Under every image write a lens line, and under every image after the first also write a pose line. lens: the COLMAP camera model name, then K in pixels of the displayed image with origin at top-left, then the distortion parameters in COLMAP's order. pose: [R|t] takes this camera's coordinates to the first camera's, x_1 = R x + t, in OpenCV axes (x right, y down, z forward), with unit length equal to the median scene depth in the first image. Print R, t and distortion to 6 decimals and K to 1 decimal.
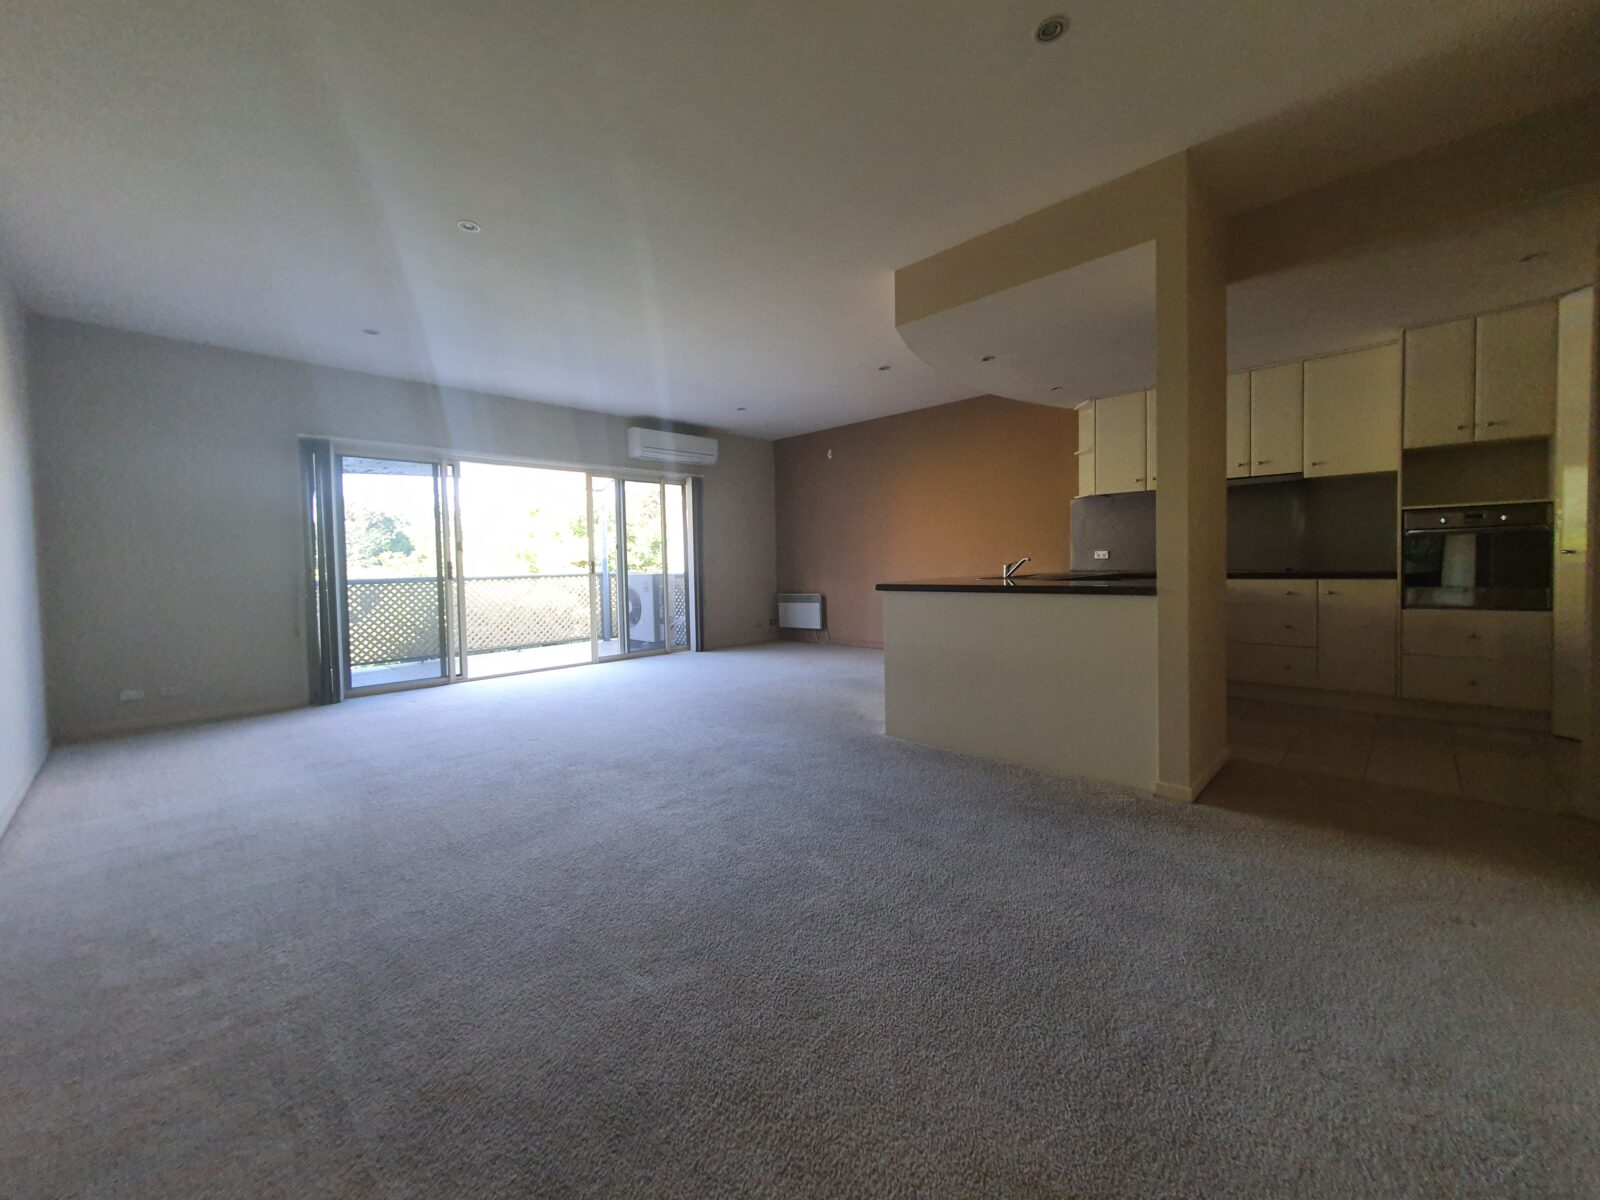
lens RADIAL K [[635.3, 0, 800.0], [0, 635.3, 600.0], [0, 0, 1]] dist [0.000919, 0.000130]
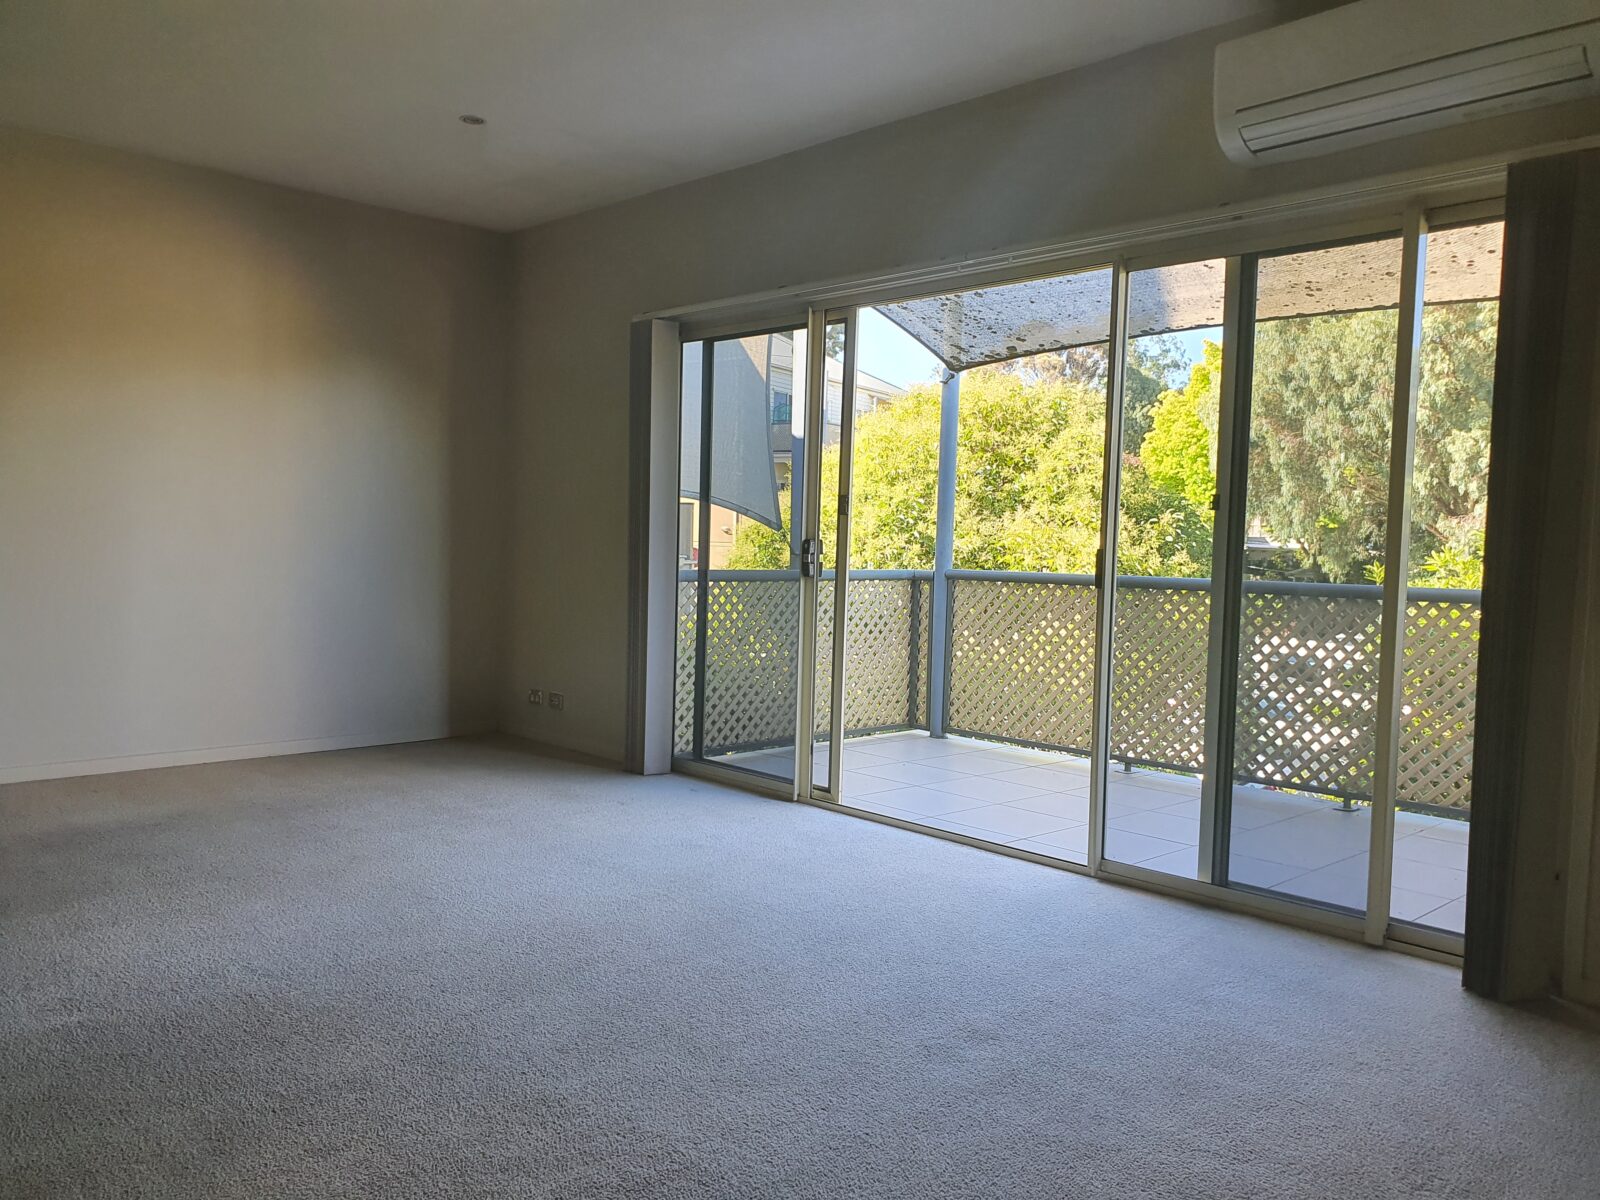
lens RADIAL K [[1233.8, 0, 800.0], [0, 1233.8, 600.0], [0, 0, 1]] dist [0.006907, -0.000334]
pose [[-0.045760, 0.063190, -0.996952, 0.276610], [-0.087065, 0.993947, 0.066996, -0.067254], [0.995151, 0.089866, -0.039982, 0.892531]]
